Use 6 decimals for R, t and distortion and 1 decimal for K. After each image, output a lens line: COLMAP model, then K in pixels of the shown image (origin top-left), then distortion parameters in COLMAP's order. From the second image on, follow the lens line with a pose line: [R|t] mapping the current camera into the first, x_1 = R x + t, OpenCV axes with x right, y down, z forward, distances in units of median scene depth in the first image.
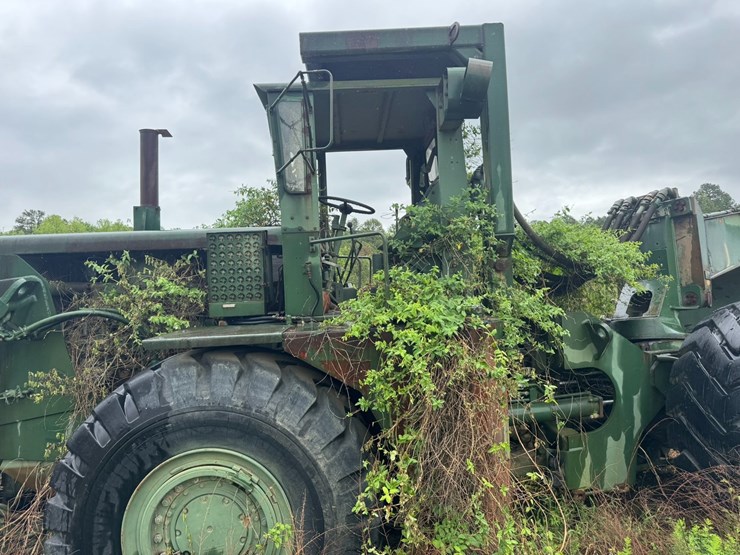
lens RADIAL K [[518.7, 0, 365.9], [0, 518.7, 273.8], [0, 0, 1]] dist [0.049110, -0.053082]
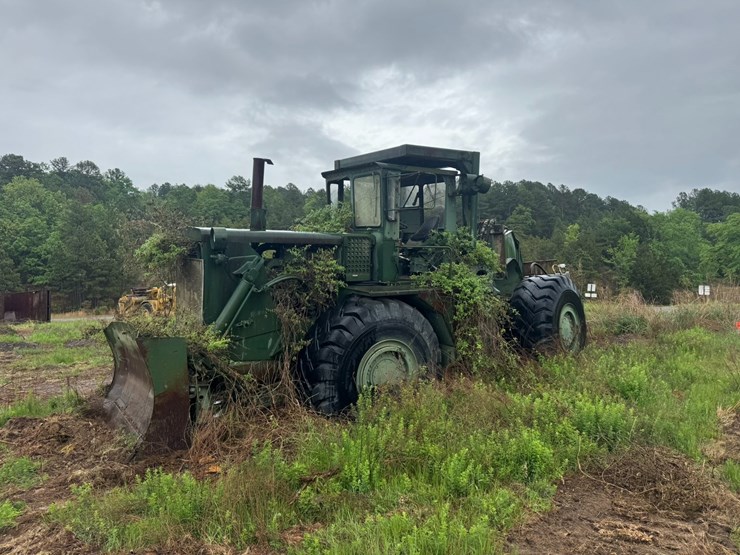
lens RADIAL K [[518.7, 0, 374.4], [0, 518.7, 277.8], [0, 0, 1]] dist [0.049110, -0.053082]
pose [[0.856630, 0.020925, 0.515507, -1.247596], [-0.065195, 0.995558, 0.067926, -0.068361], [-0.511796, -0.091795, 0.854189, -0.716675]]
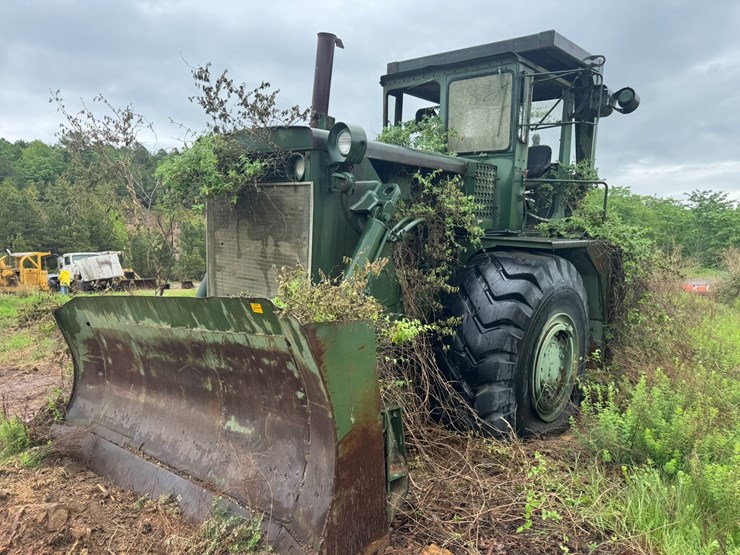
lens RADIAL K [[542.8, 0, 369.1], [0, 542.8, 277.4], [0, 0, 1]] dist [0.022590, -0.002369]
pose [[0.716586, -0.017683, 0.697275, -1.480469], [-0.076208, 0.991709, 0.103468, 0.087171], [-0.693323, -0.127282, 0.709297, 0.224343]]
